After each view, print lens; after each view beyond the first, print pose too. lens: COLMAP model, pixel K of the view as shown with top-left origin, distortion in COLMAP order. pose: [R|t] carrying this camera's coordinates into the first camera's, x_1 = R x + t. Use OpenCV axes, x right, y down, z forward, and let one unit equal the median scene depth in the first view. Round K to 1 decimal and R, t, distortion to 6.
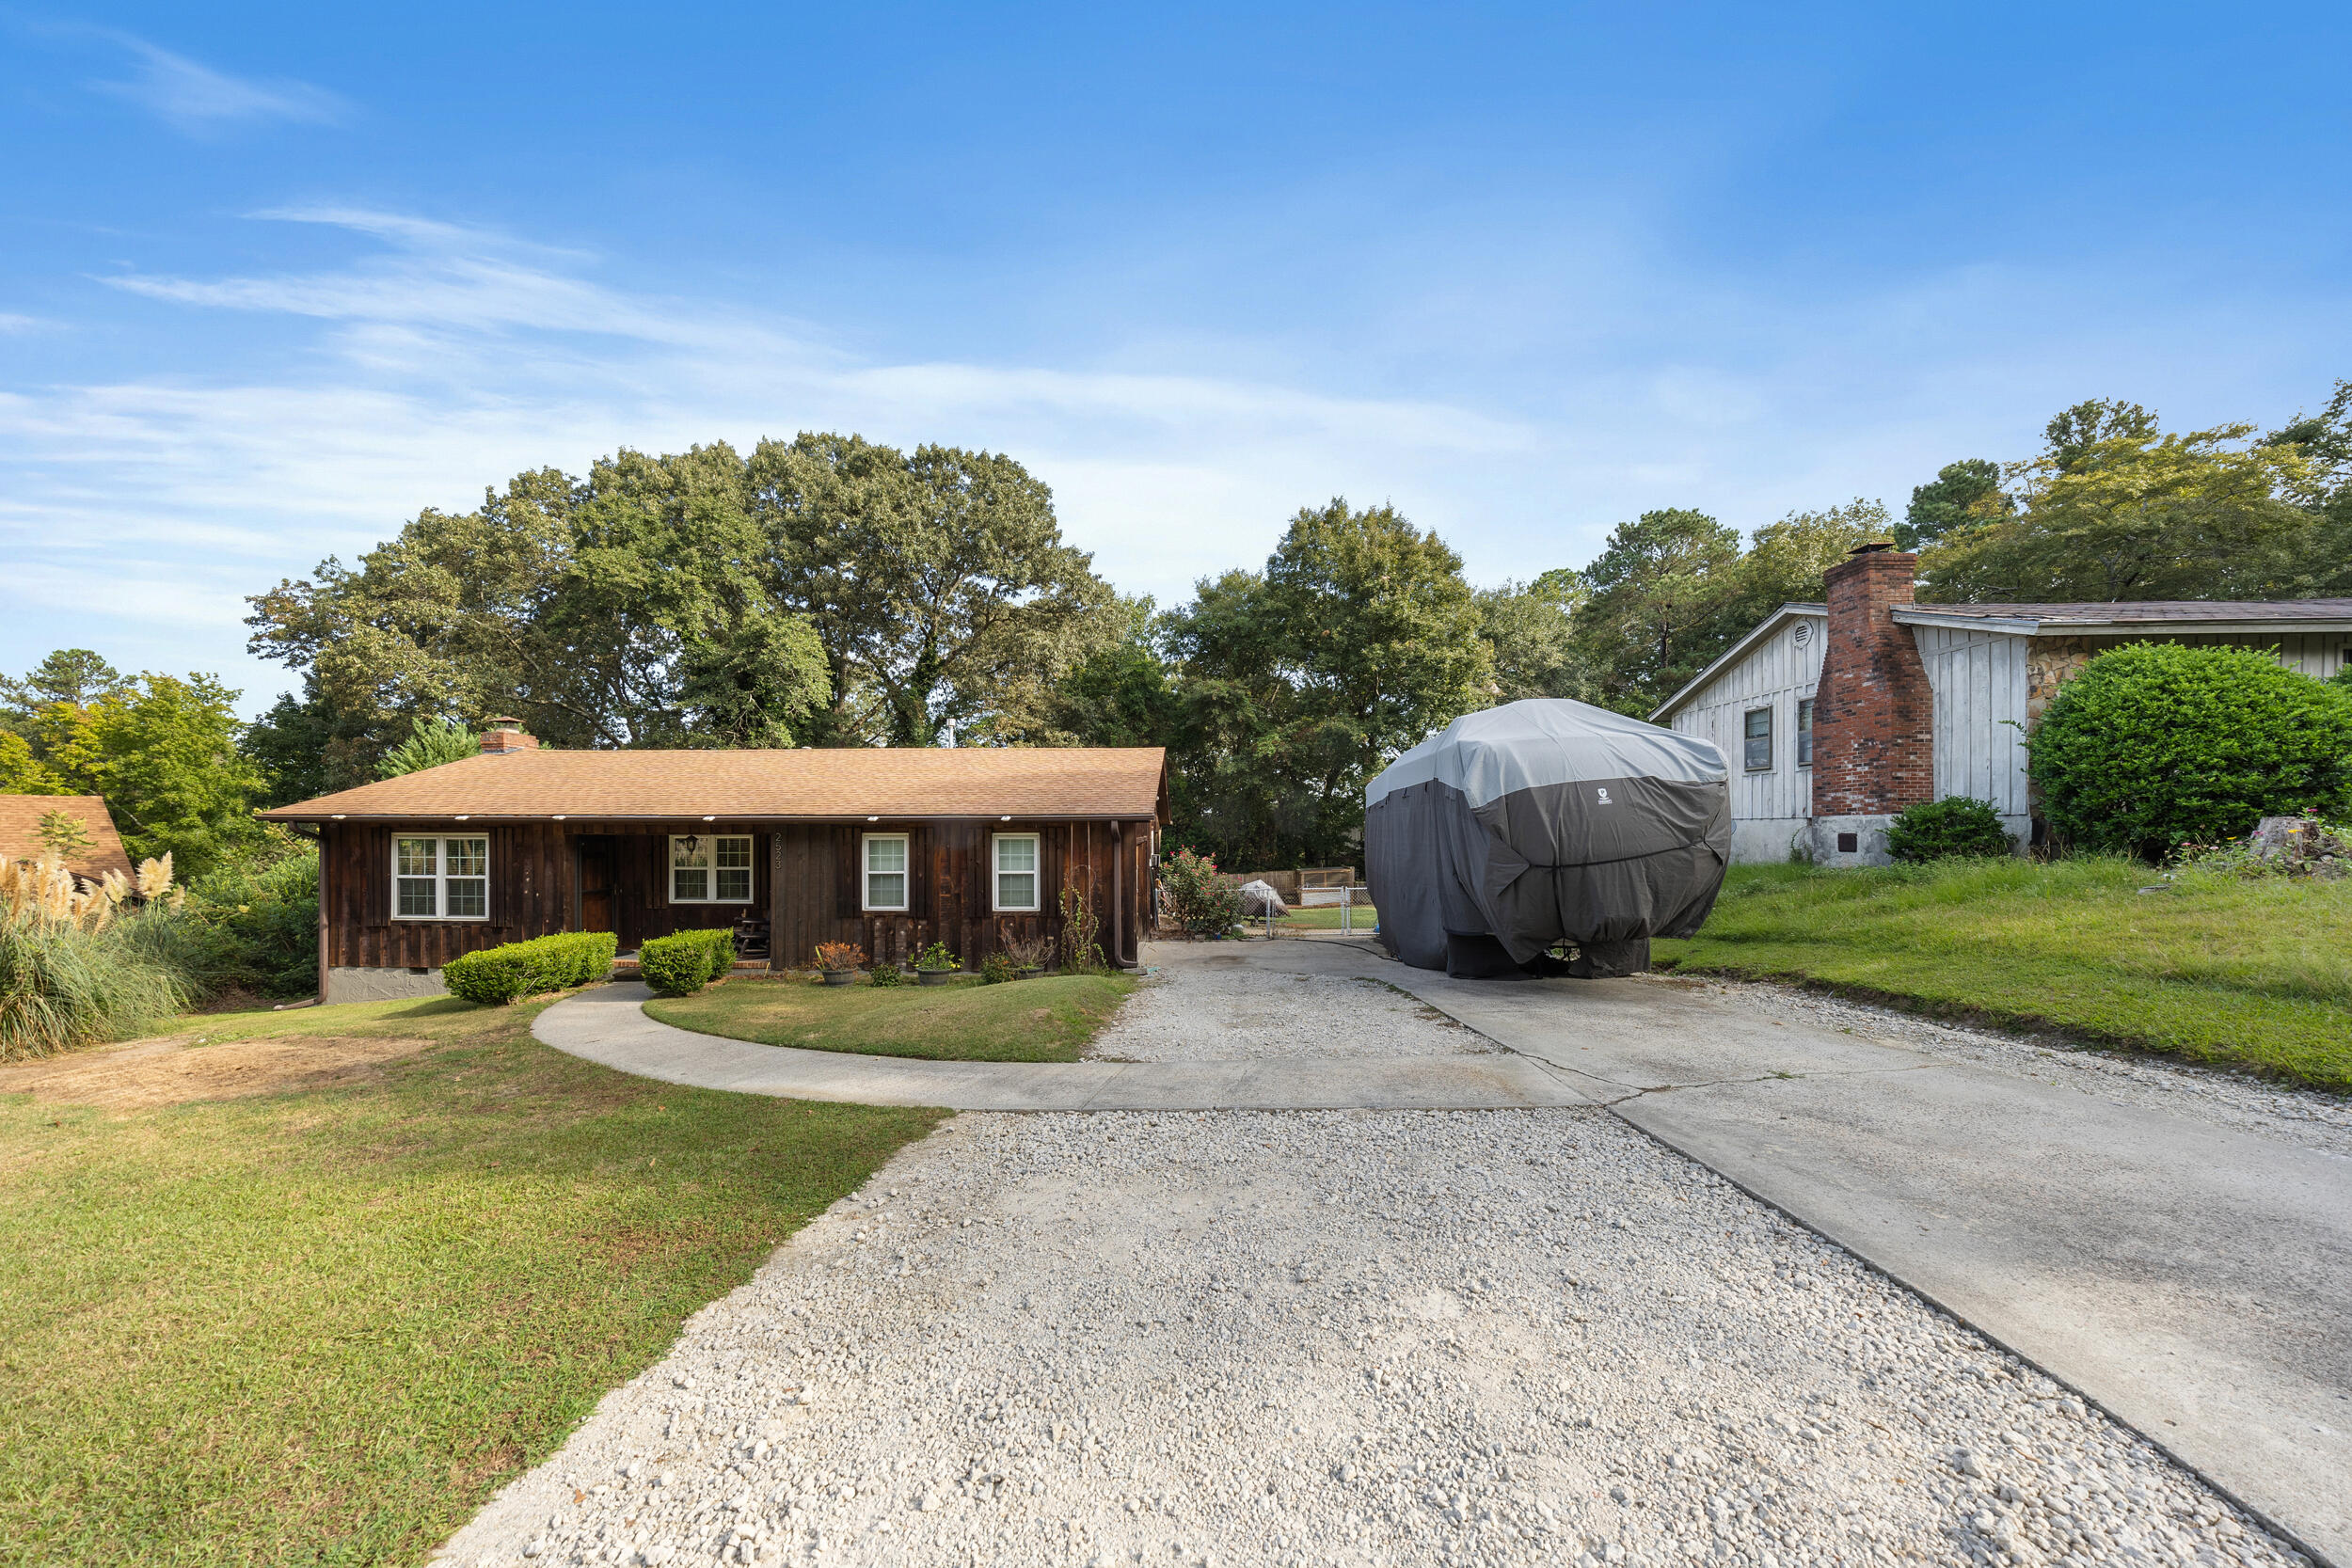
lens RADIAL K [[771.9, 0, 1179.8], [0, 771.9, 829.0], [0, 0, 1]] dist [-0.005648, -0.000659]
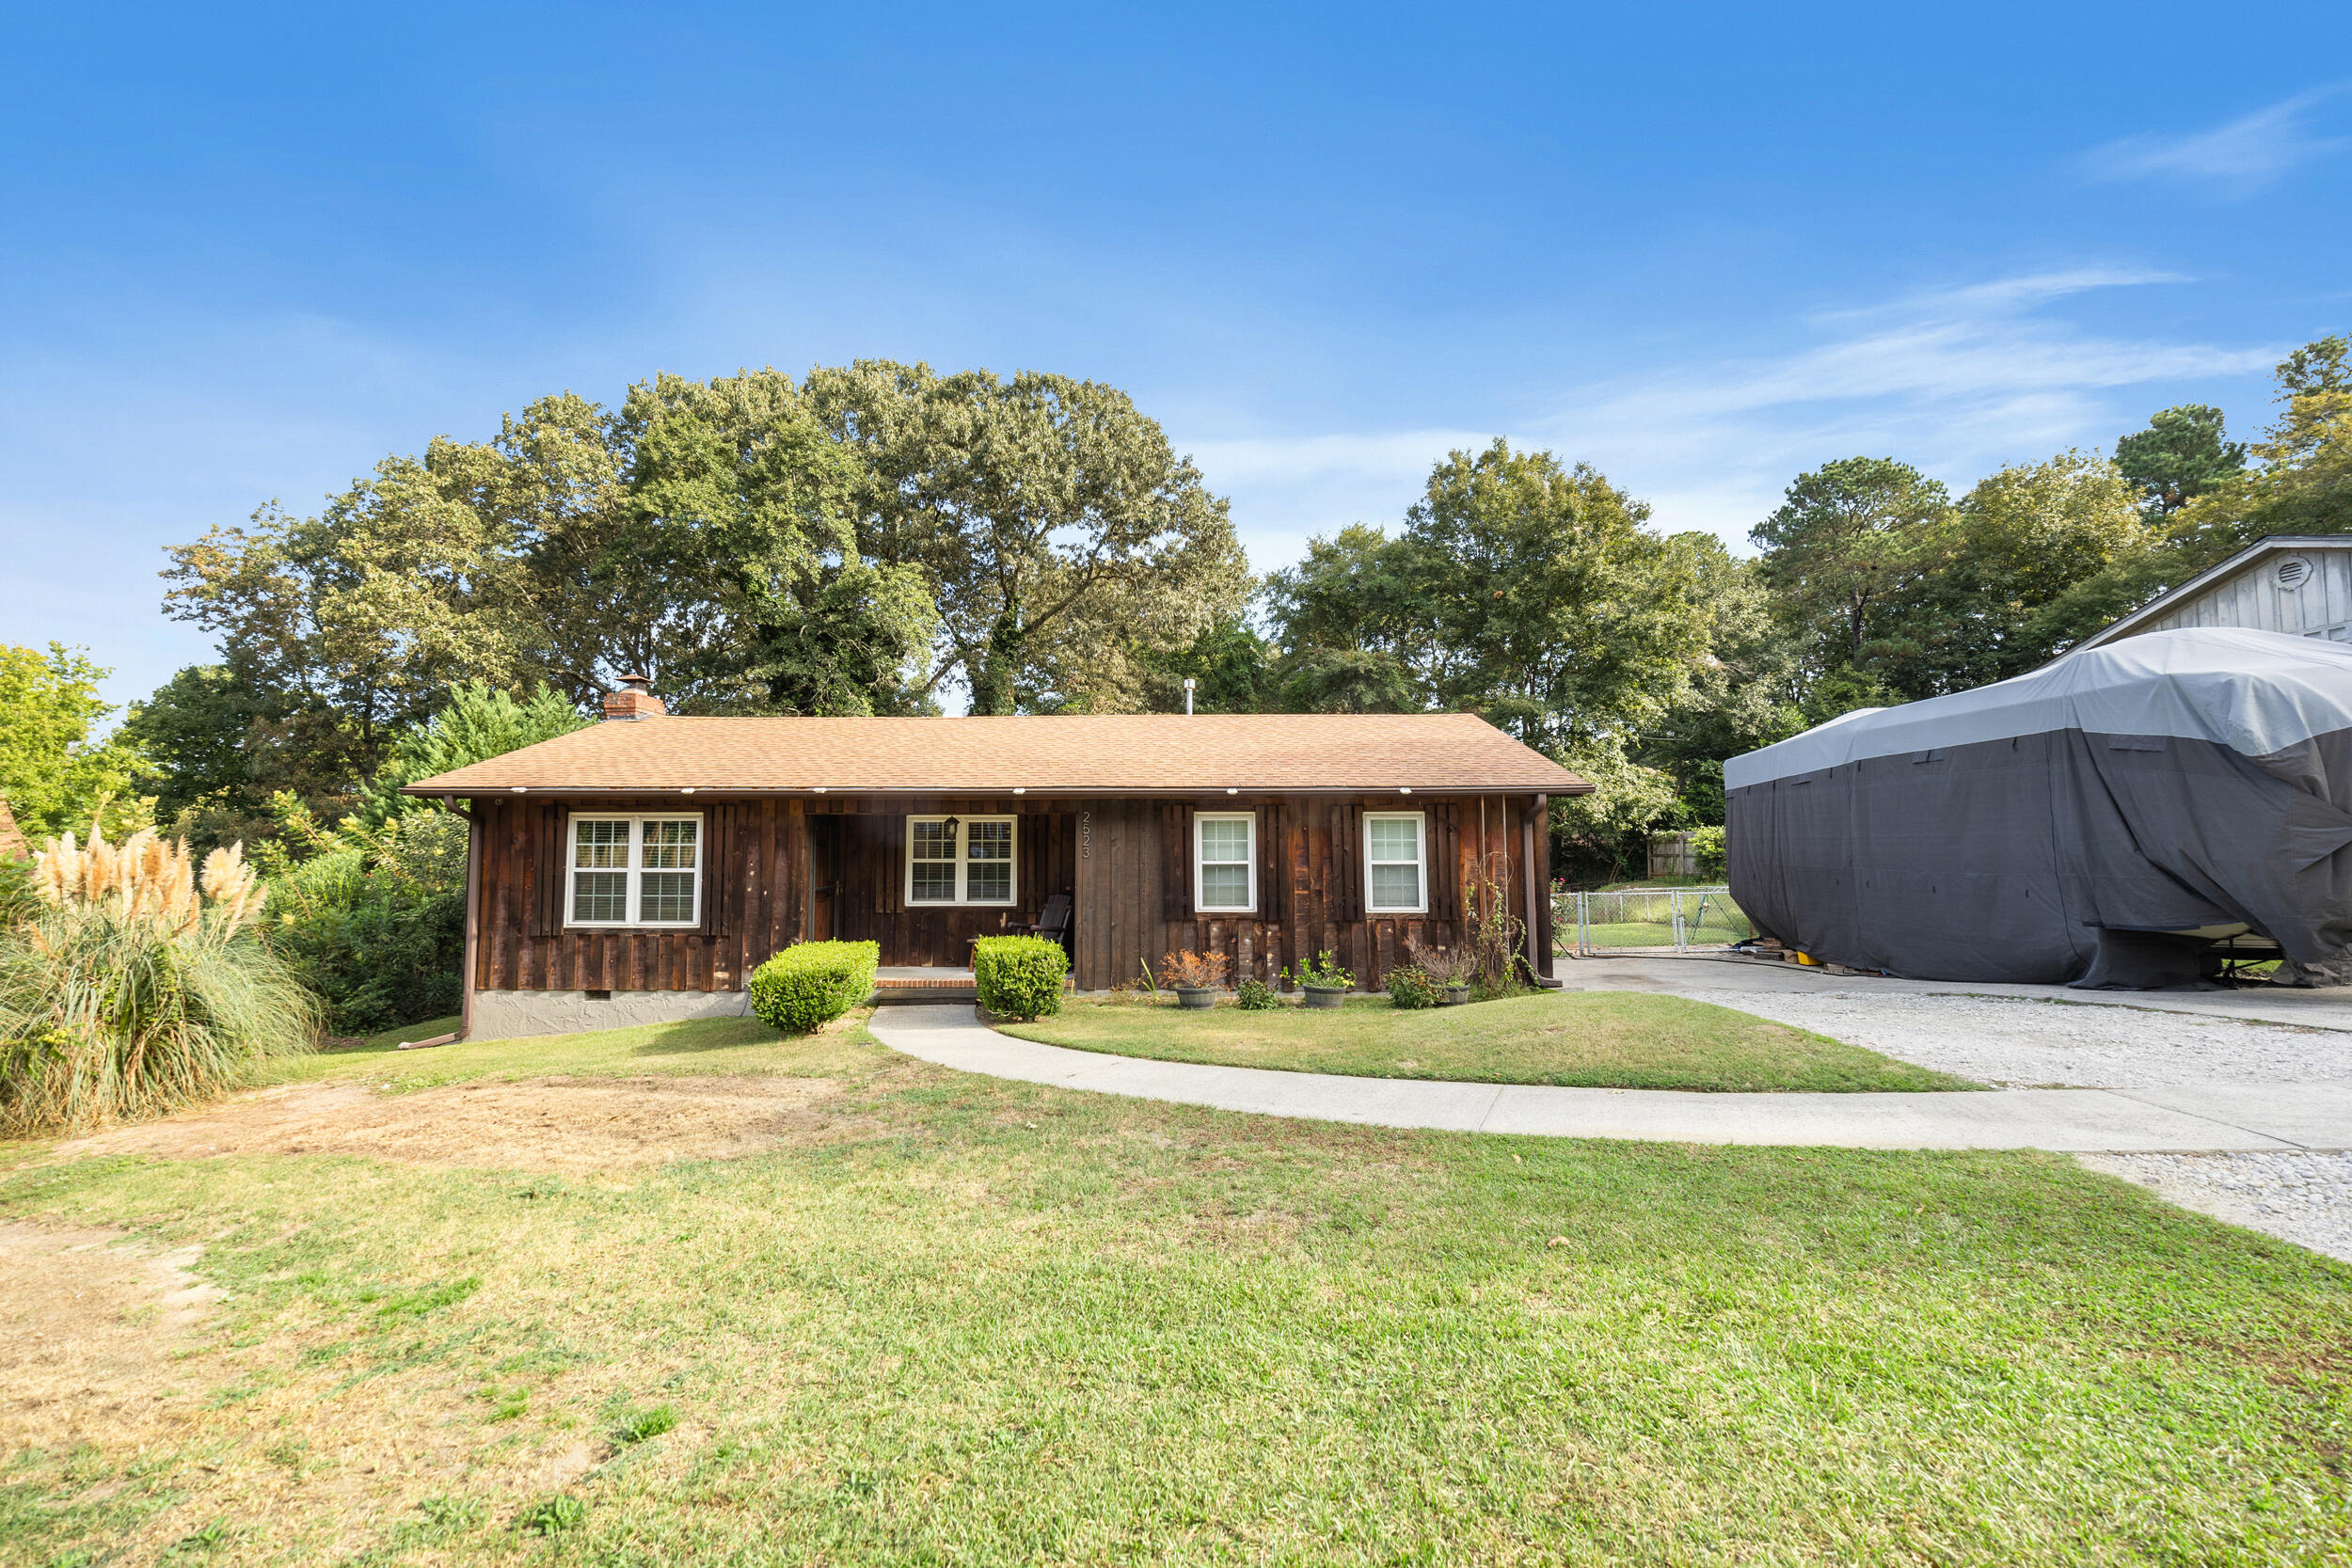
lens RADIAL K [[922.7, 0, 1176.7], [0, 922.7, 785.7], [0, 0, 1]] dist [-0.006370, 0.001398]
pose [[0.999859, 0.000700, 0.016795, -0.364102], [0.000374, 0.997956, -0.063908, 0.031267], [-0.016806, 0.063905, 0.997814, 0.059327]]
